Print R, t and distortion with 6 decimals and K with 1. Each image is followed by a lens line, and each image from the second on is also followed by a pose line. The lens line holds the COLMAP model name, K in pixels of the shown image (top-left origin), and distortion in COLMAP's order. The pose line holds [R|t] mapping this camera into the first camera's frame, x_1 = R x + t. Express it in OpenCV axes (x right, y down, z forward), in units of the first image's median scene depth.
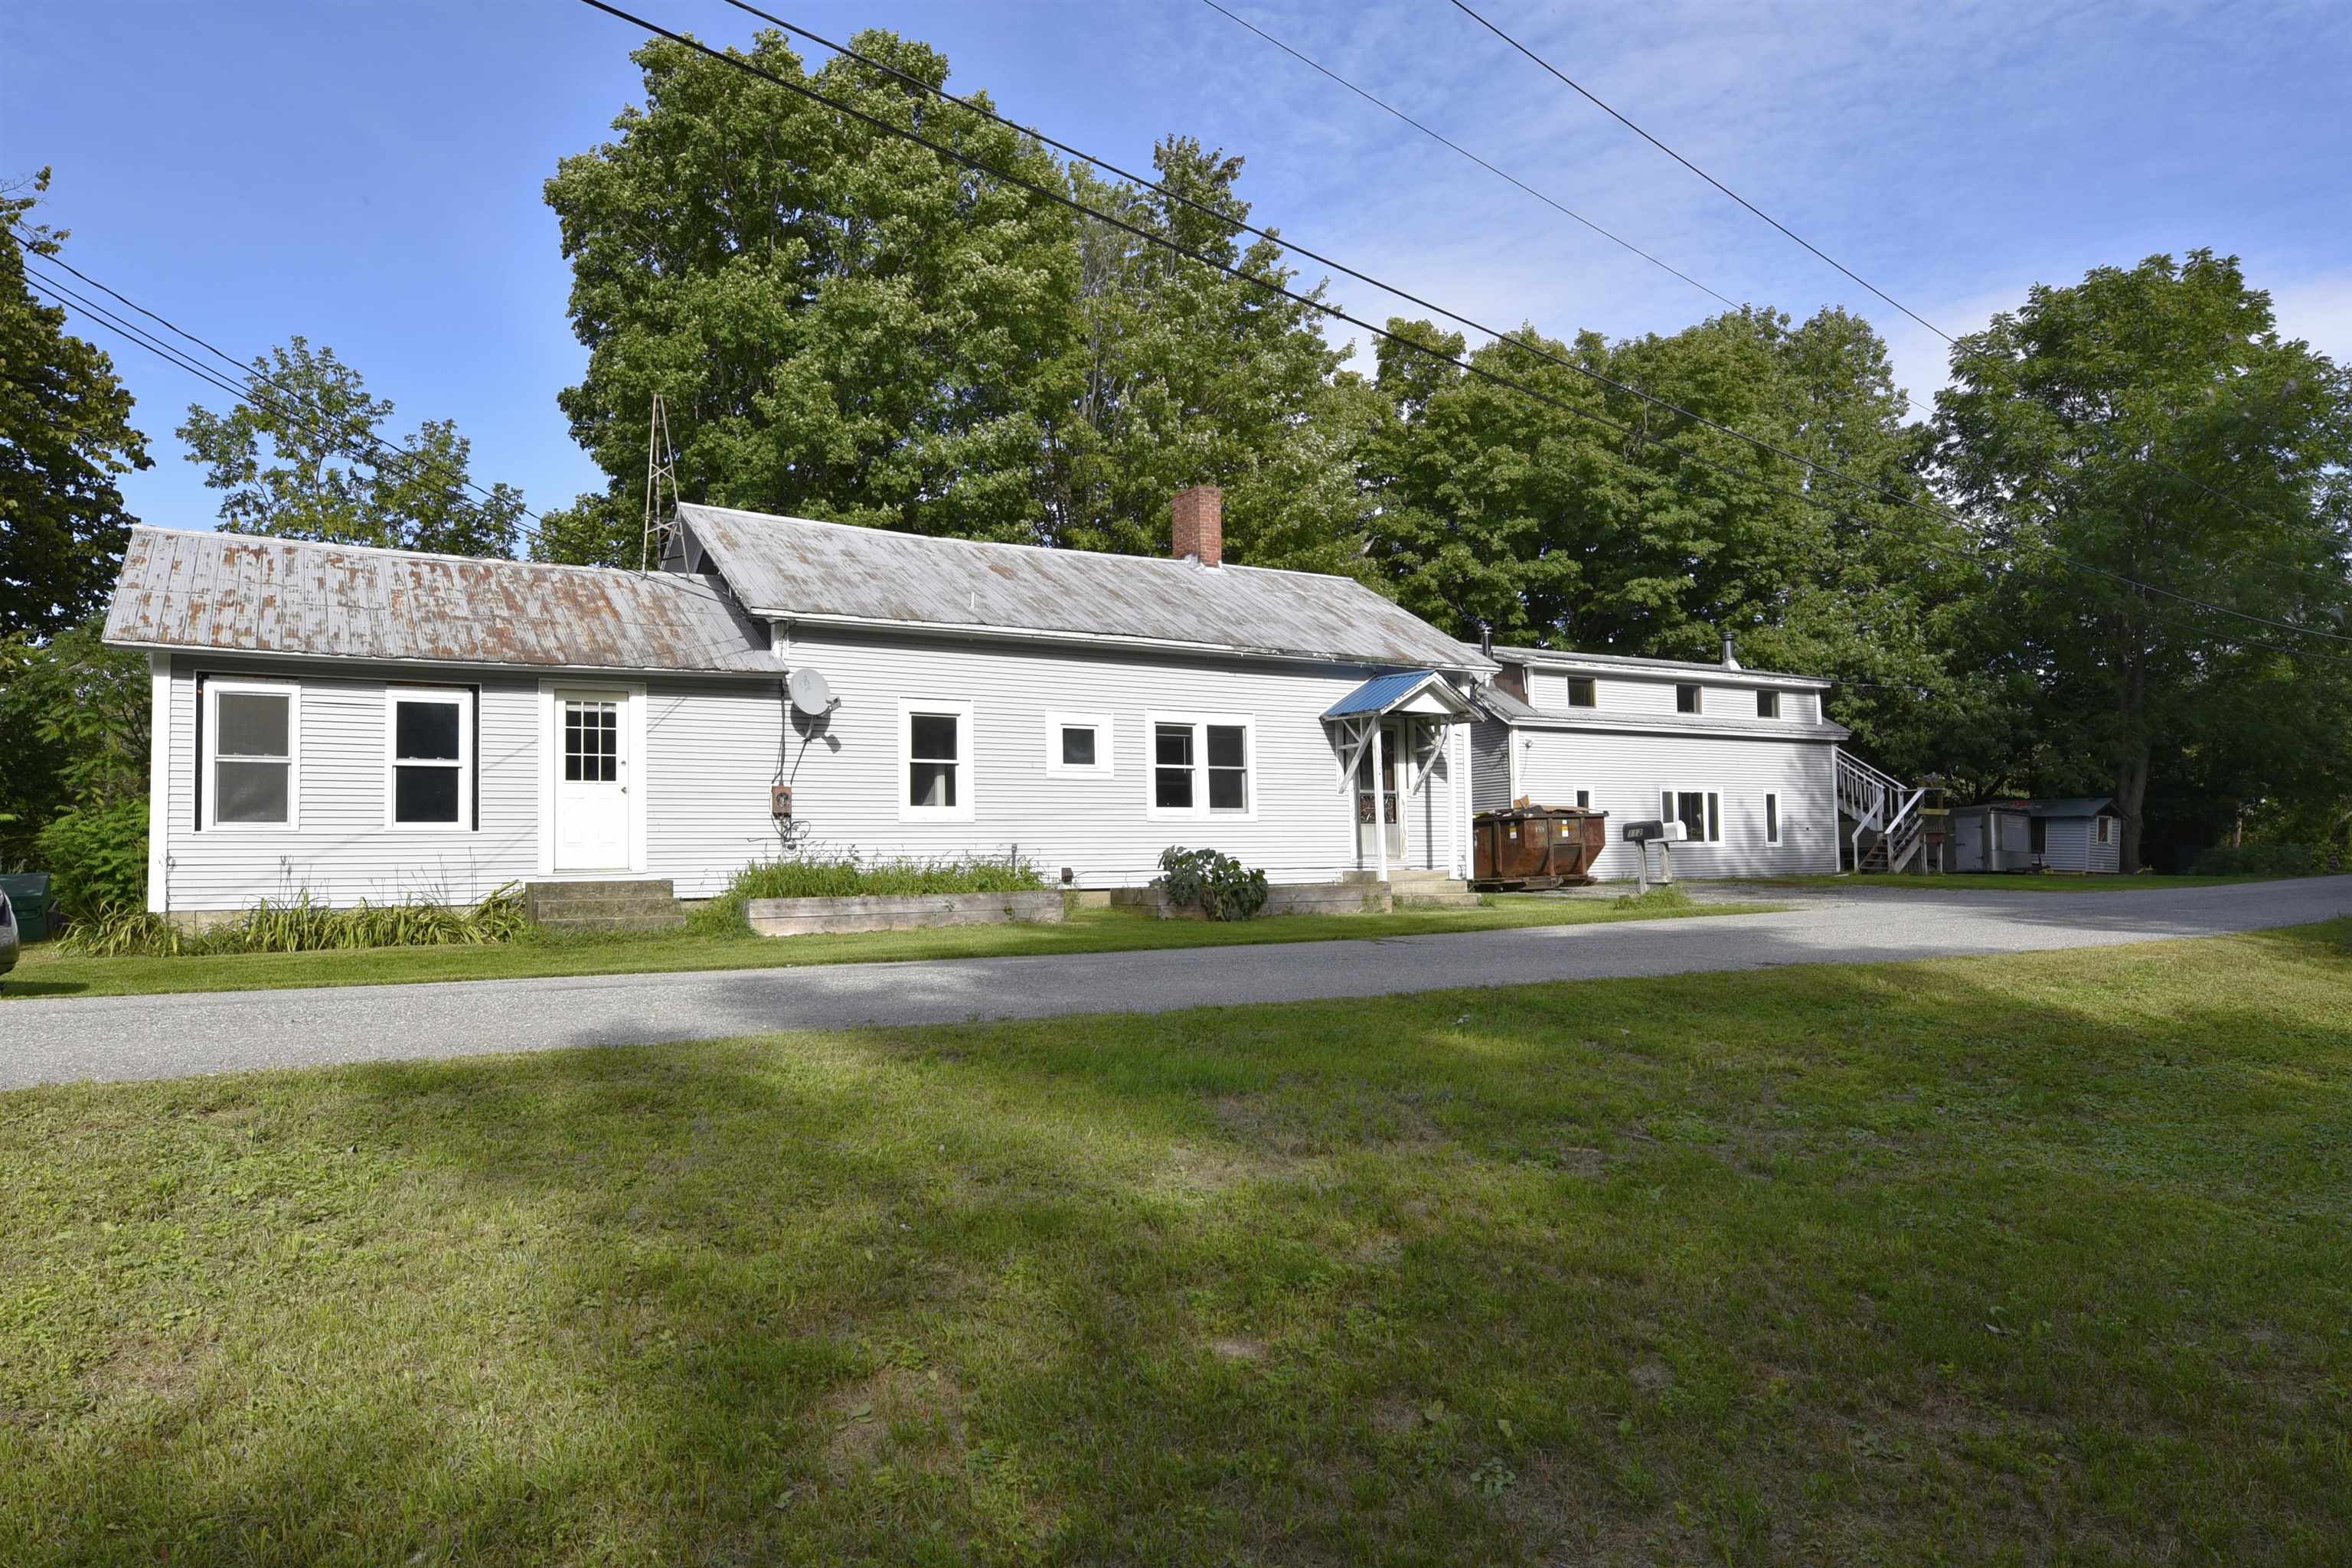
lens RADIAL K [[1442.2, 0, 1180.3], [0, 1442.2, 806.5], [0, 0, 1]] dist [0.002384, -0.002548]
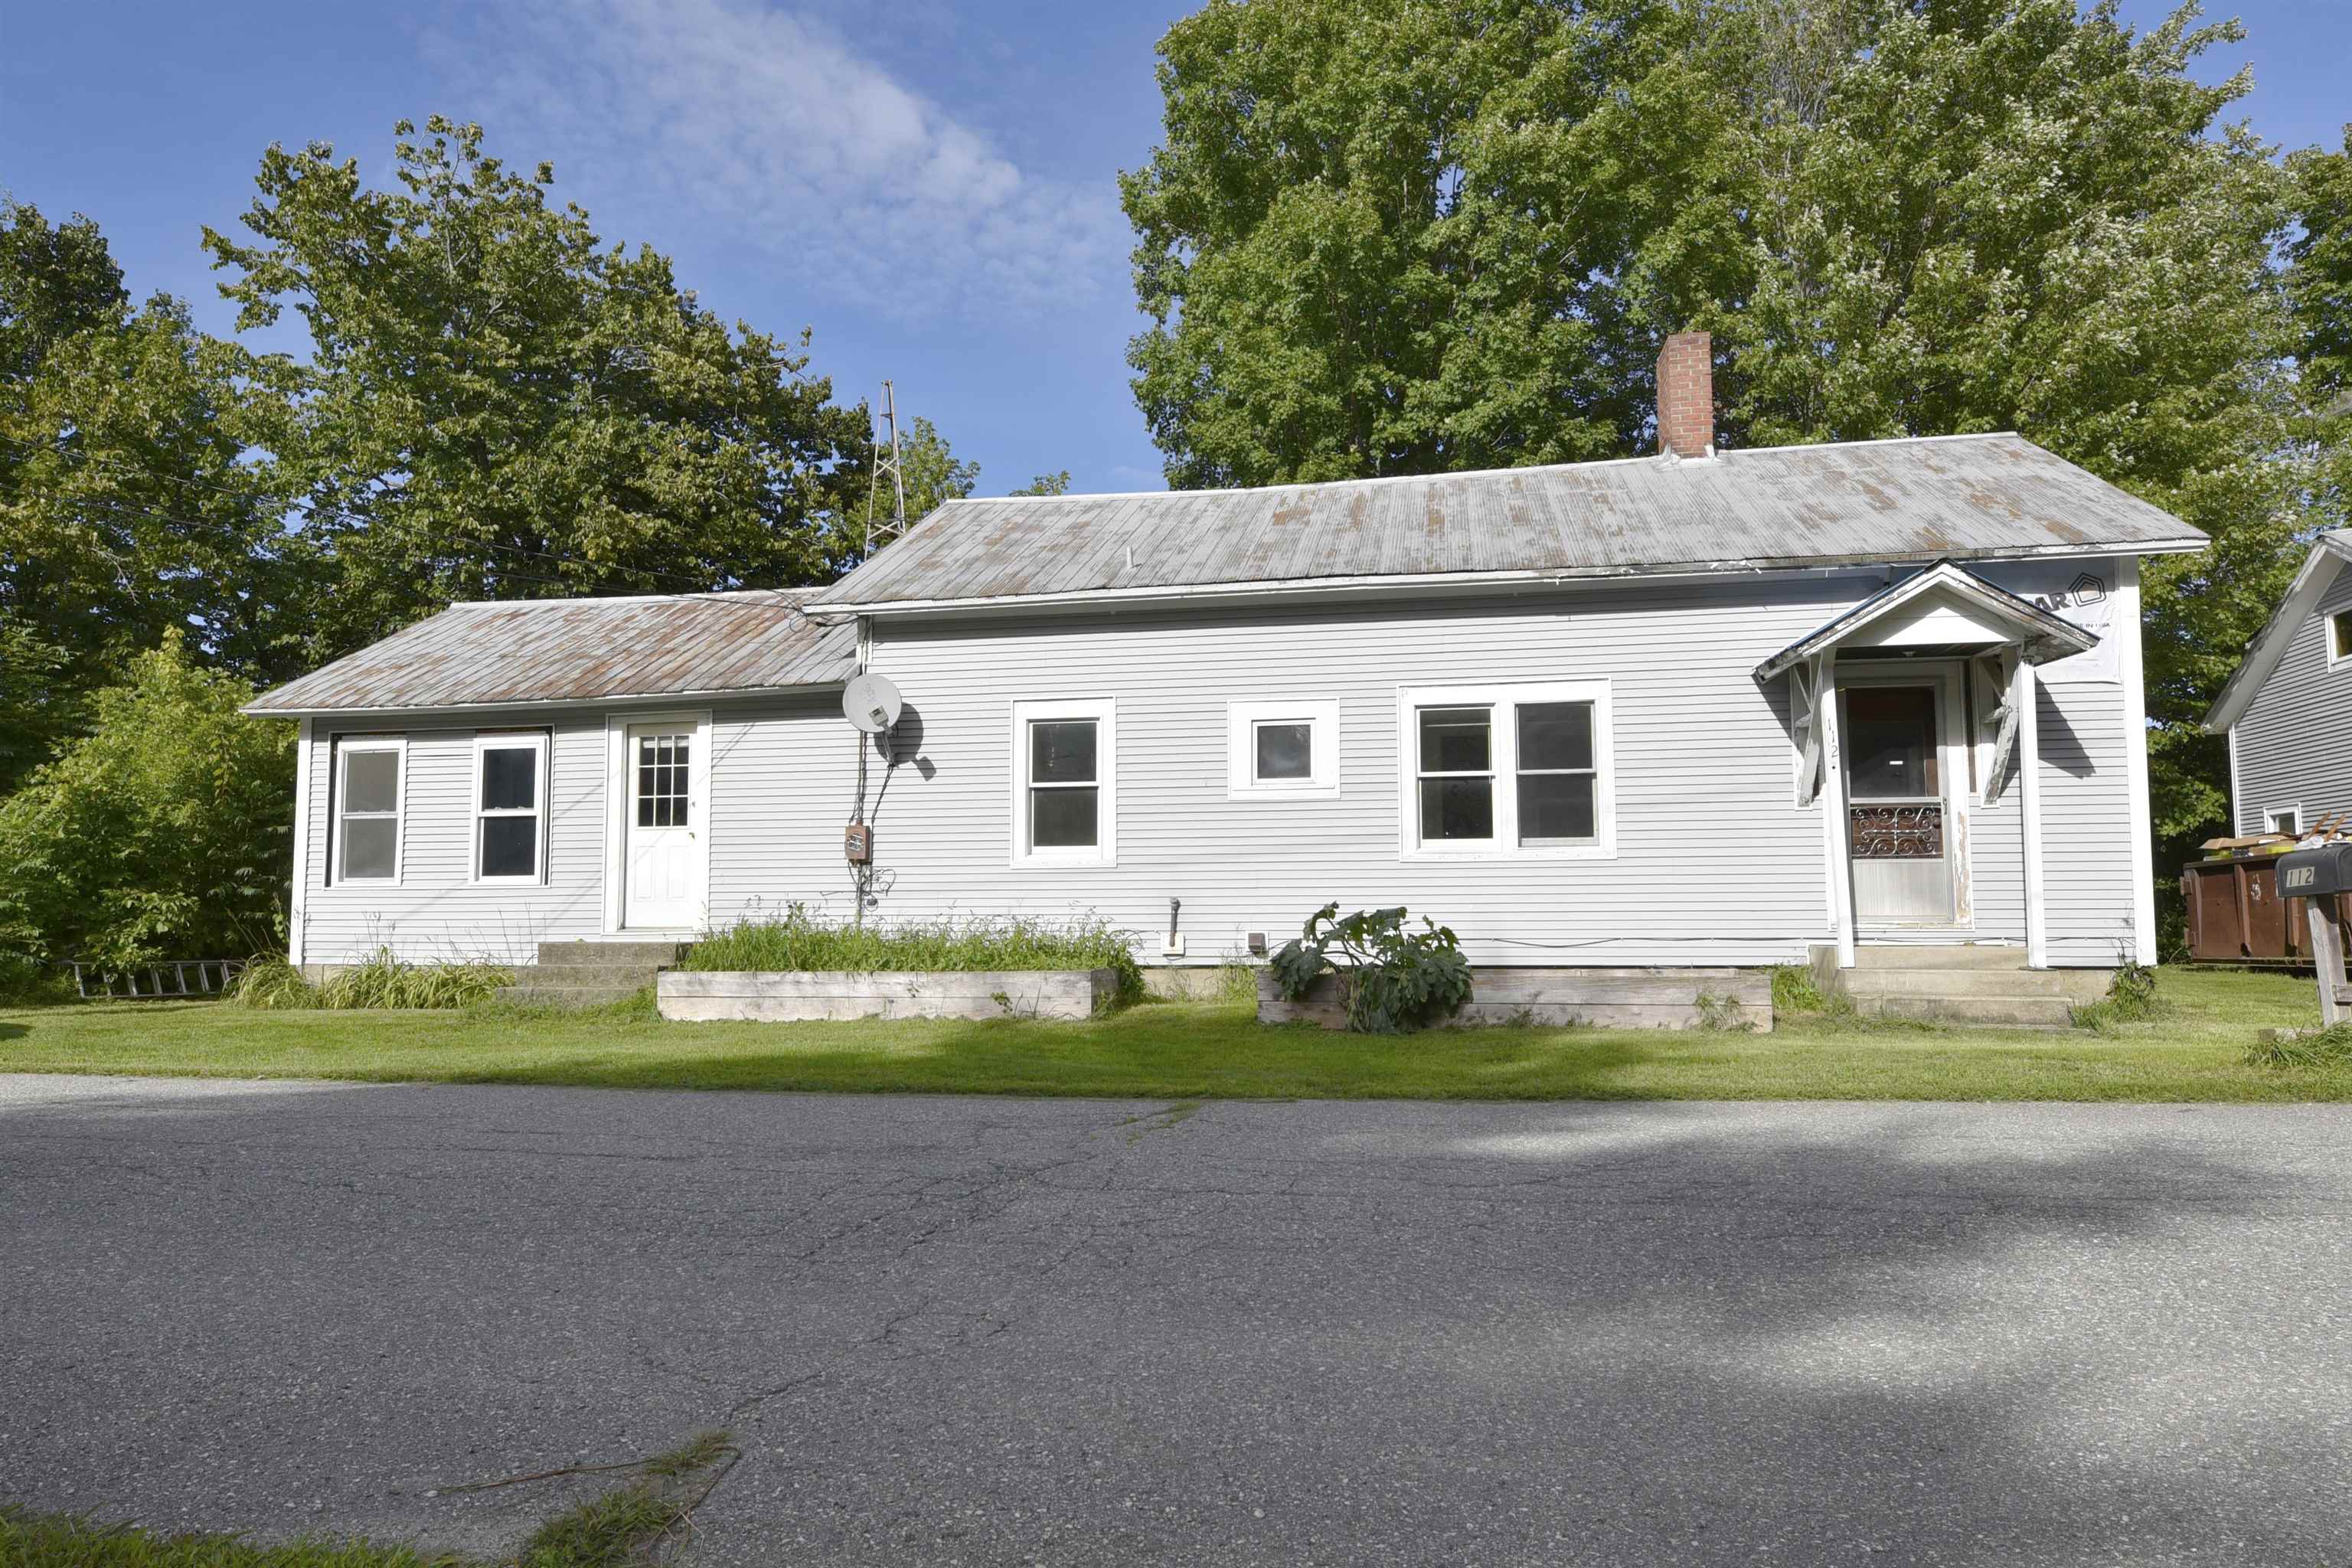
lens RADIAL K [[1442.2, 0, 1180.3], [0, 1442.2, 806.5], [0, 0, 1]] dist [0.002384, -0.002548]
pose [[0.740566, -0.038775, -0.670864, 0.367094], [0.021302, 0.999187, -0.034237, 0.006065], [0.671646, 0.011064, 0.740789, 0.504831]]
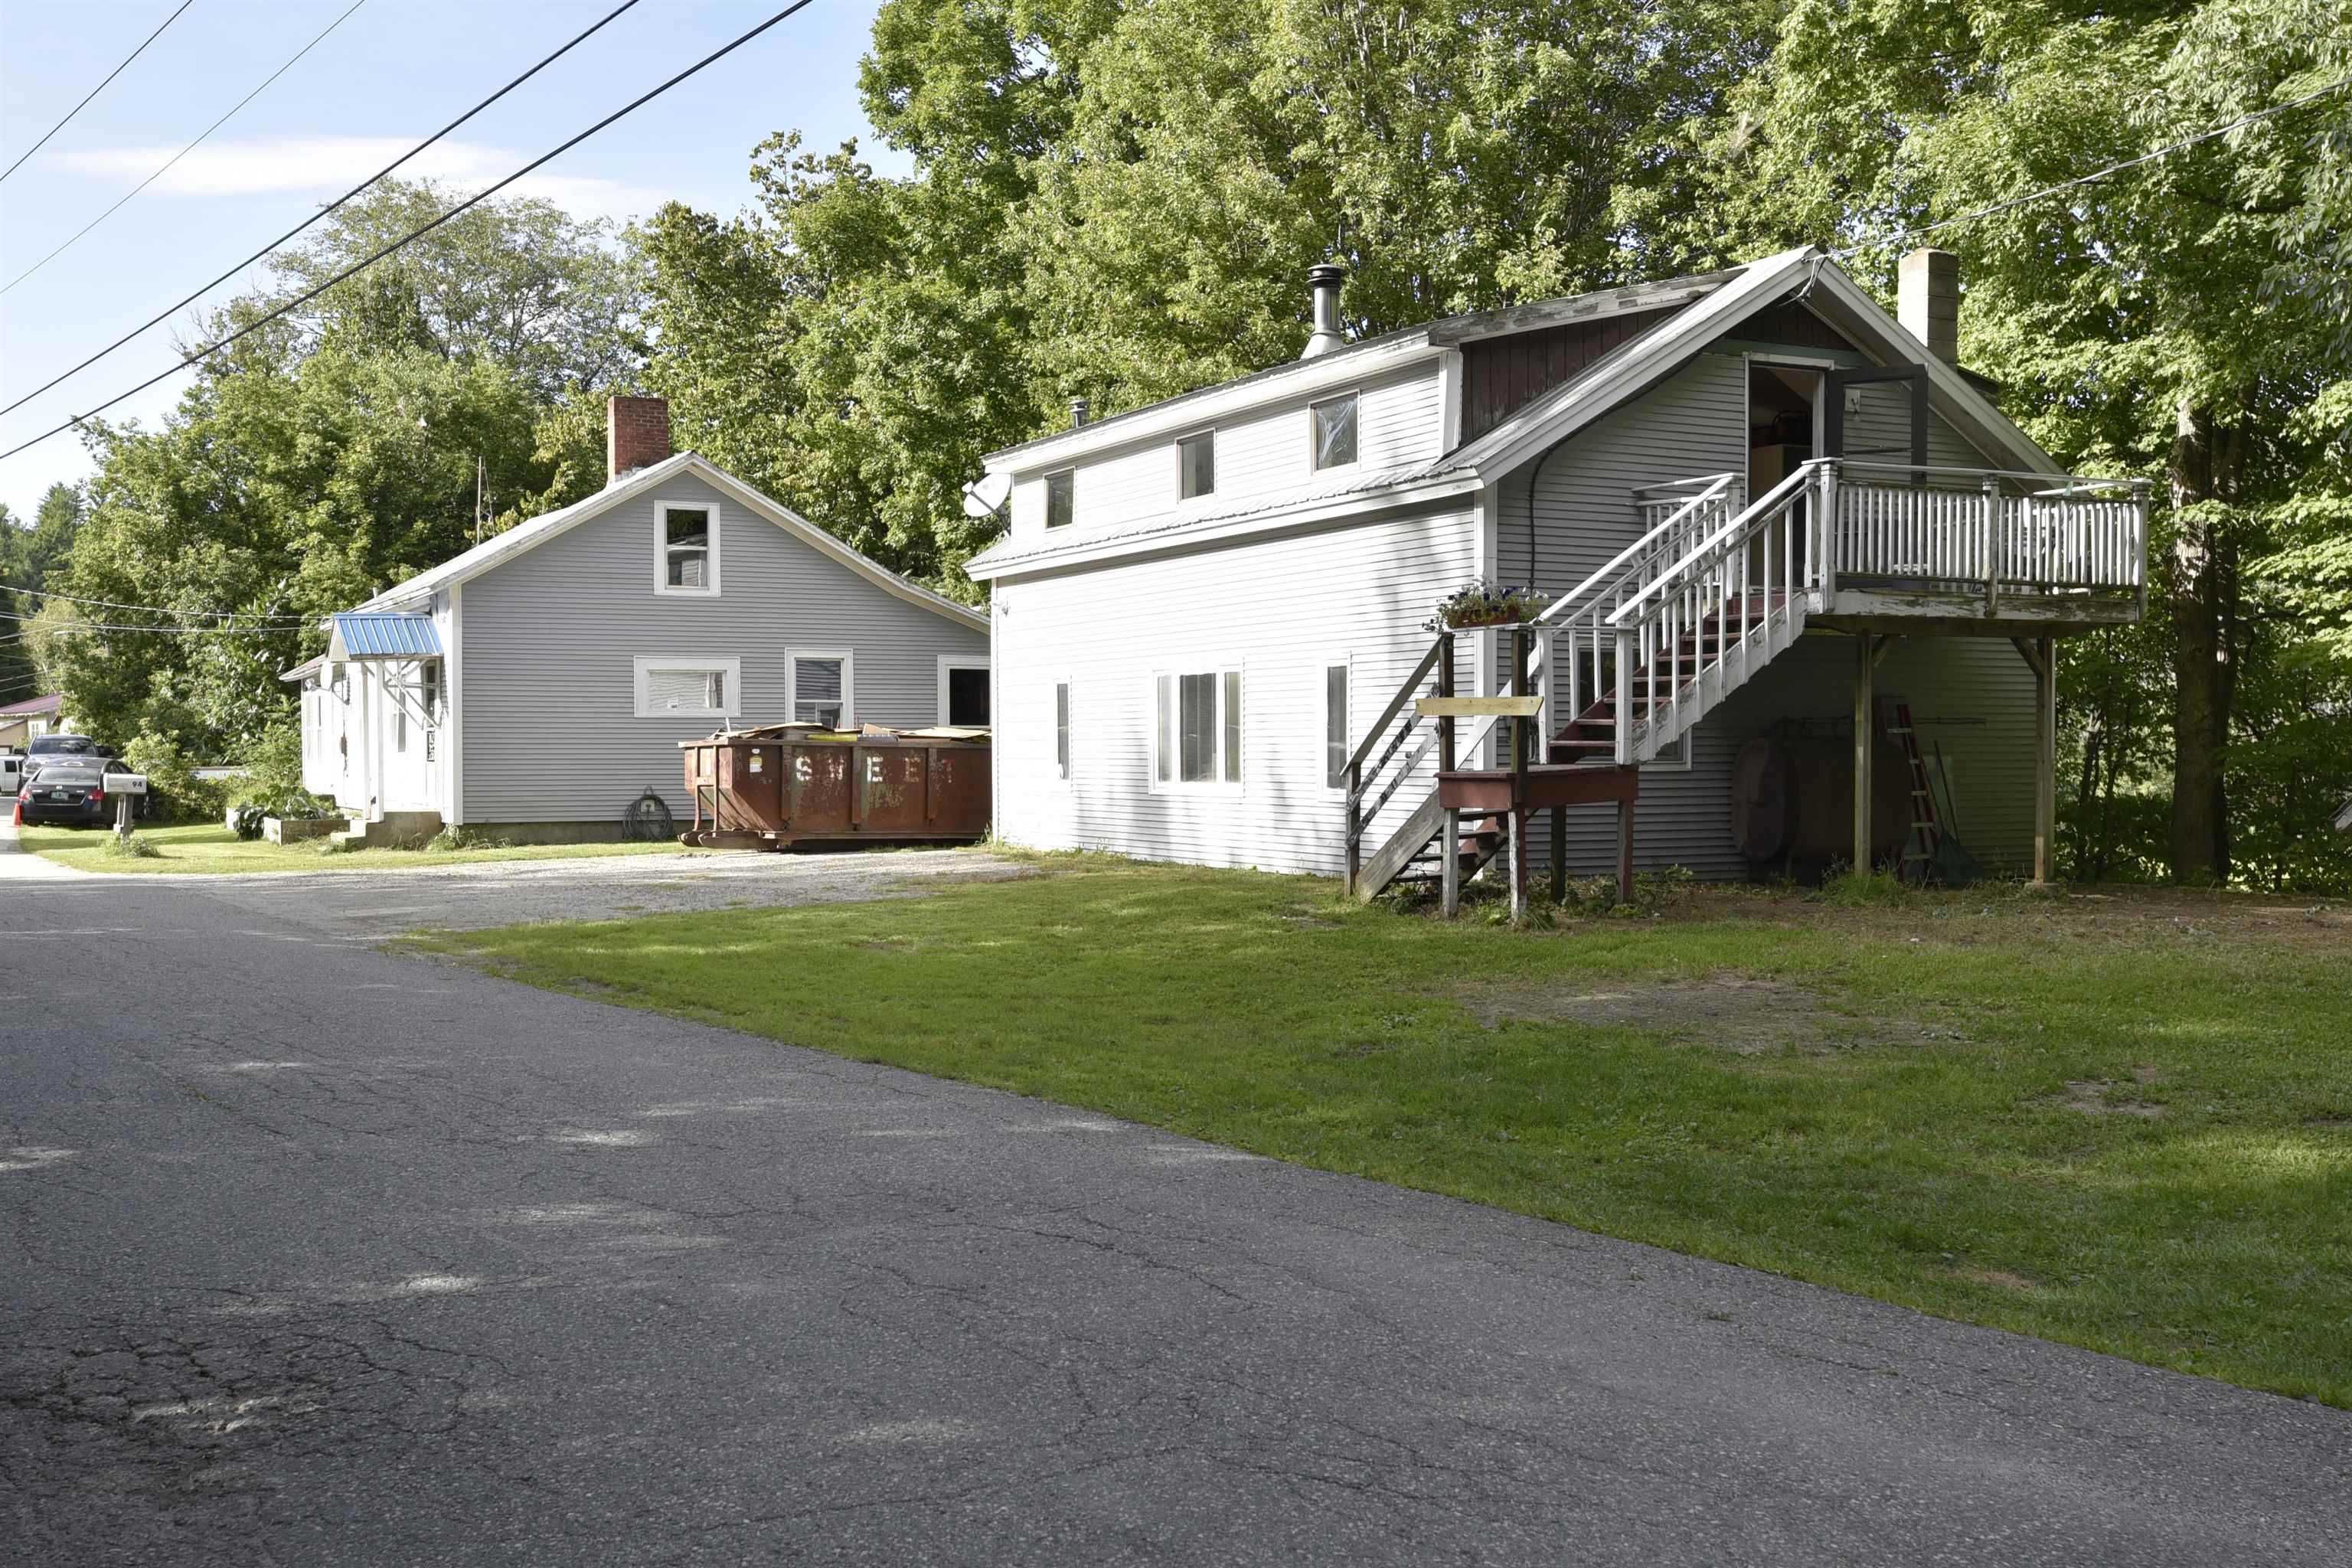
lens RADIAL K [[2321.0, 0, 1173.7], [0, 2321.0, 828.3], [0, 0, 1]] dist [0.009782, 0.010760]
pose [[-0.076916, 0.051995, -0.995681, 2.037356], [0.046164, 0.997754, 0.048537, 0.004140], [0.995968, -0.042232, -0.079144, 1.975810]]
